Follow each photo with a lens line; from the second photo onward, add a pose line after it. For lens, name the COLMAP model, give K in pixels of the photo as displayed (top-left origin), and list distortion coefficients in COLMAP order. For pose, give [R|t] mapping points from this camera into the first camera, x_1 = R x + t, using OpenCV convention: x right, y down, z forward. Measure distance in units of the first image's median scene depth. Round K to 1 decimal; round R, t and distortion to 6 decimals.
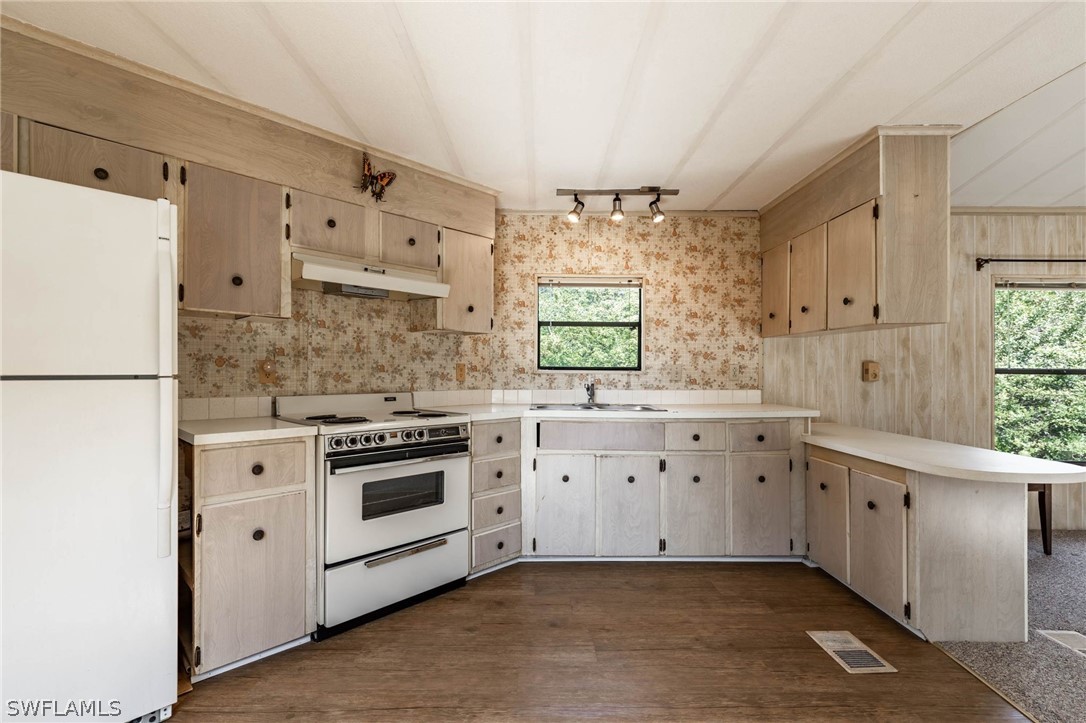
lens RADIAL K [[480.6, 0, 544.1], [0, 480.6, 371.0], [0, 0, 1]] dist [0.003429, 0.000335]
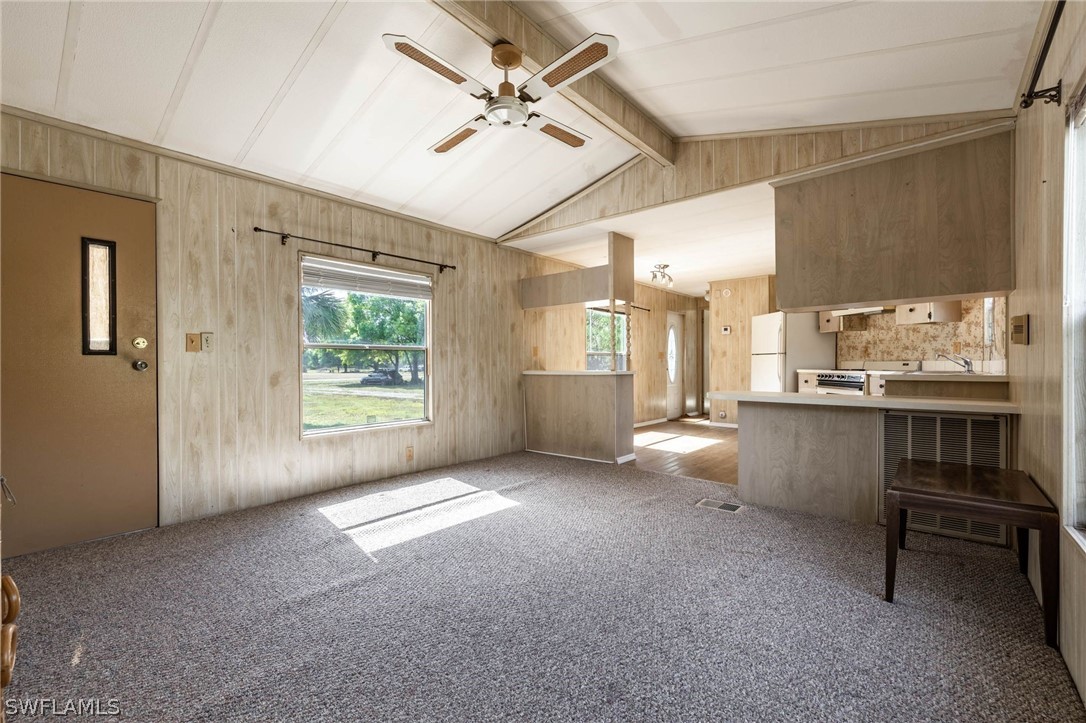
lens RADIAL K [[467.2, 0, 547.8], [0, 467.2, 365.6], [0, 0, 1]] dist [-0.000941, -0.000211]
pose [[-0.644862, 0.002421, -0.764295, 1.920546], [0.002734, 0.999996, 0.000861, 0.057580], [0.764294, -0.001535, -0.644866, 1.105270]]
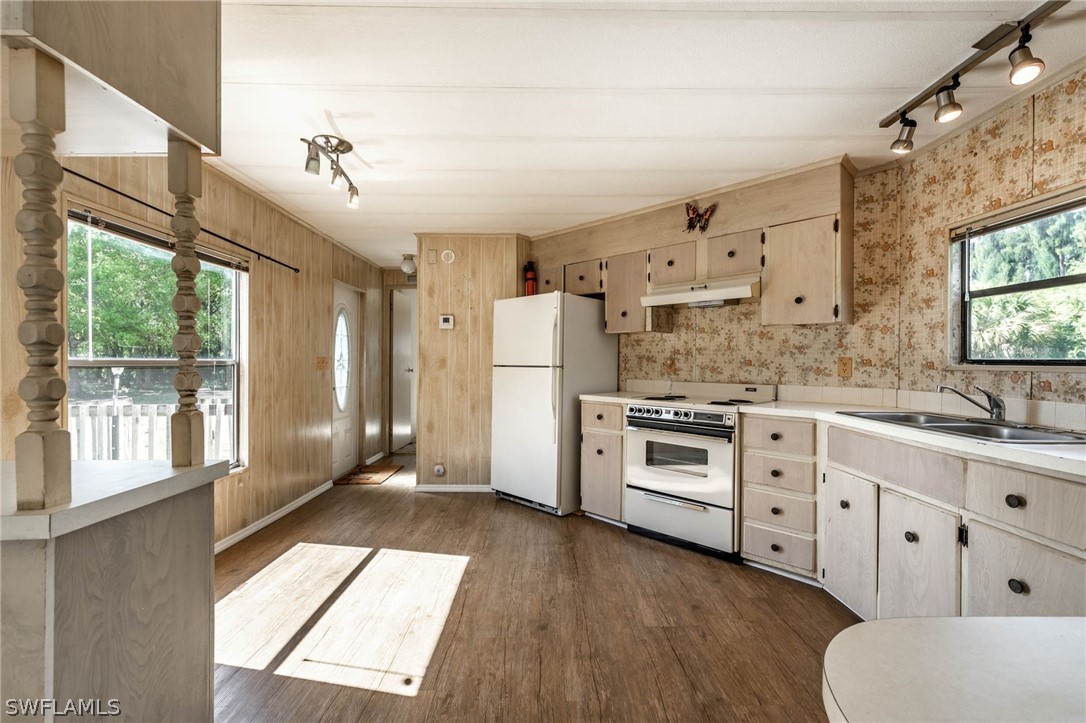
lens RADIAL K [[465.4, 0, 545.1], [0, 465.4, 363.7], [0, 0, 1]] dist [0.001075, -0.000155]
pose [[0.000940, 0.000330, -1.000000, 0.787820], [-0.004161, 0.999991, 0.000326, -0.001673], [0.999991, 0.004161, 0.000941, 0.508698]]
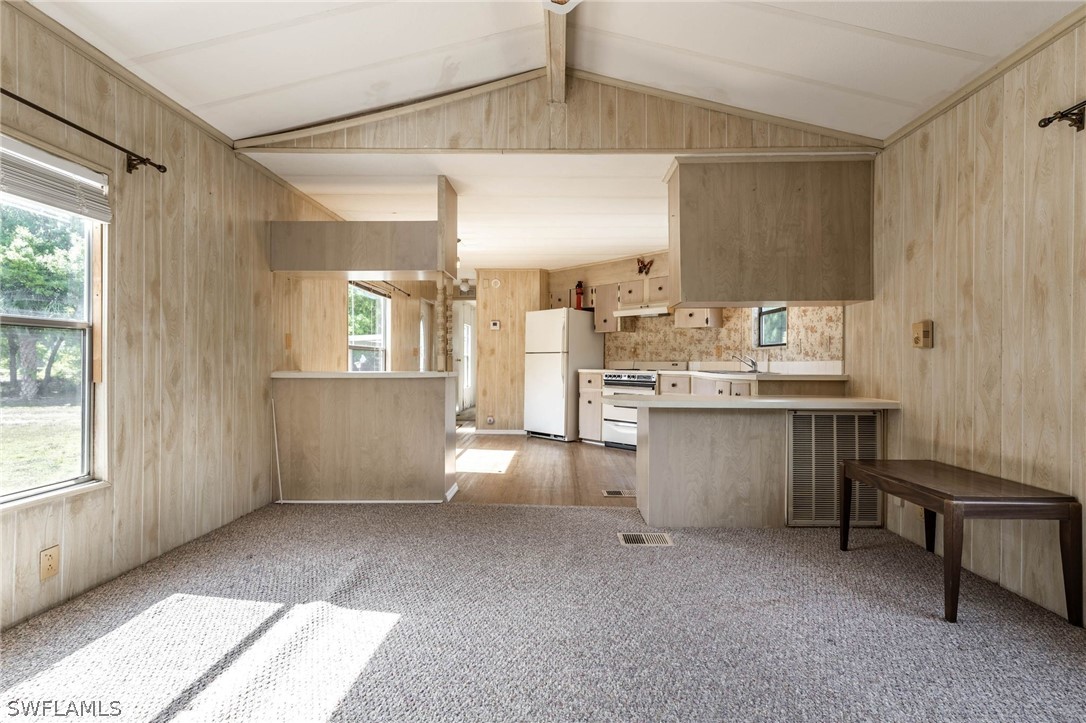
lens RADIAL K [[498.1, 0, 558.5], [0, 498.1, 362.6], [0, 0, 1]] dist [0.000839, 0.000105]
pose [[-0.008660, -0.003246, -0.999957, 1.761291], [-0.003336, 0.999989, -0.003217, 0.058464], [0.999957, 0.003308, -0.008671, 0.532753]]
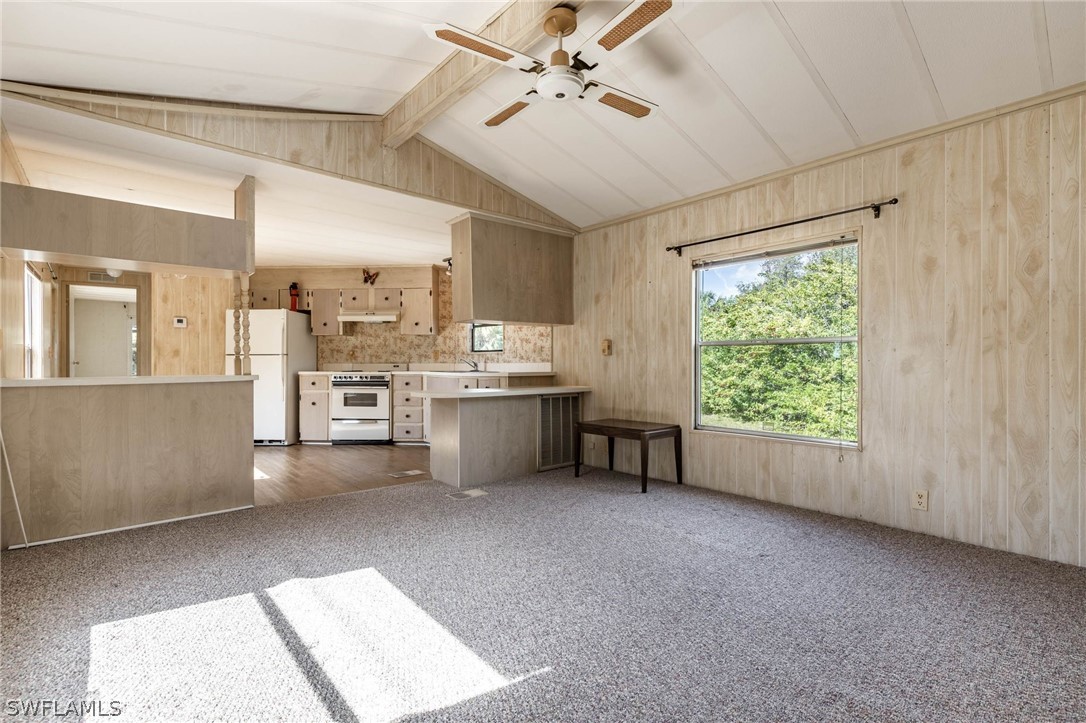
lens RADIAL K [[494.8, 0, 543.1], [0, 494.8, 365.5], [0, 0, 1]] dist [0.001797, 0.000078]
pose [[0.655830, -0.003014, -0.754902, 1.910706], [0.004784, 0.999989, 0.000164, 0.058251], [0.754893, -0.003719, 0.655837, -0.013886]]
